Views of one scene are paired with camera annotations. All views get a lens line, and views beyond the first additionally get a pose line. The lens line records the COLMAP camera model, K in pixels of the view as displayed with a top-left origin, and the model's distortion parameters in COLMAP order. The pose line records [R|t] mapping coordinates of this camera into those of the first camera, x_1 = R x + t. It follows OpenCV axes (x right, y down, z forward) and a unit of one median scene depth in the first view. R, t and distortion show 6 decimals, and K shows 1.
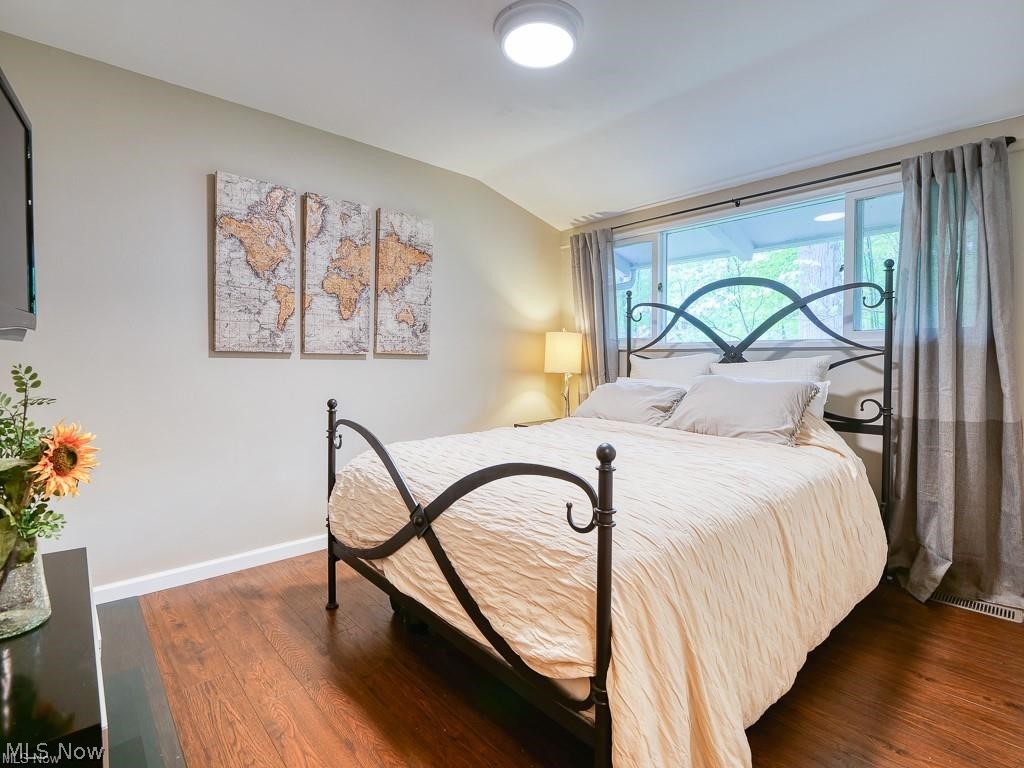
lens RADIAL K [[507.3, 0, 523.6], [0, 507.3, 371.5], [0, 0, 1]] dist [-0.011921, -0.001719]
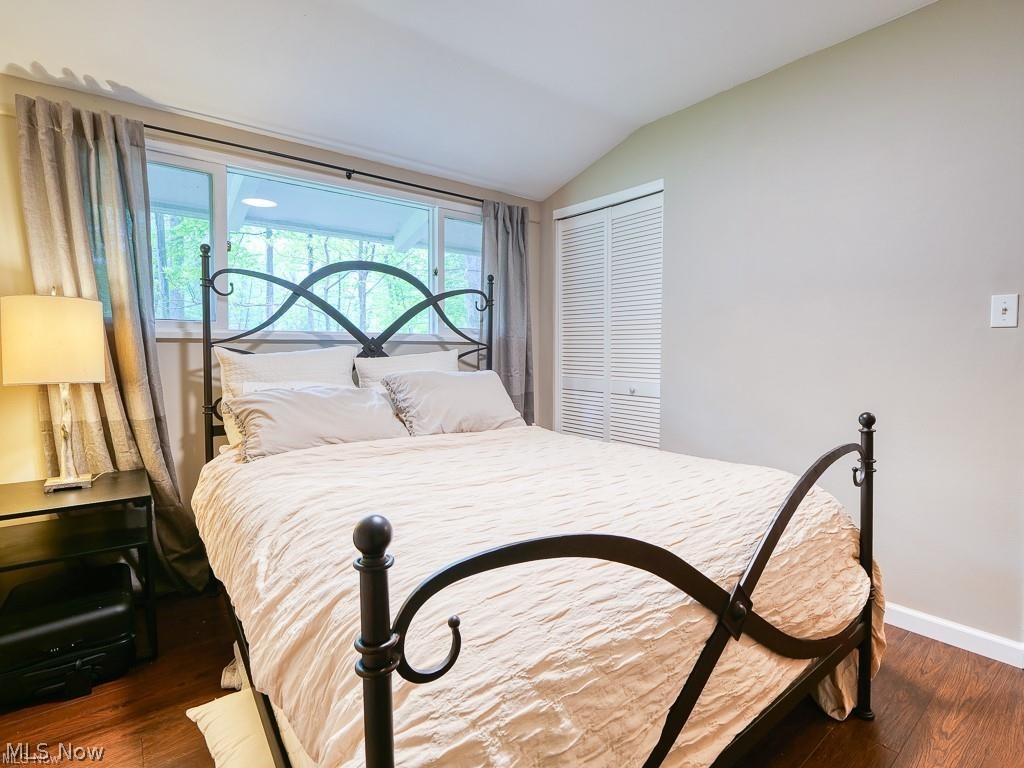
lens RADIAL K [[507.3, 0, 523.6], [0, 507.3, 371.5], [0, 0, 1]] dist [-0.011921, -0.001719]
pose [[0.060694, -0.038778, 0.997403, -0.458302], [0.028594, 0.998903, 0.037096, -0.017144], [-0.997747, 0.026268, 0.061736, 0.670995]]
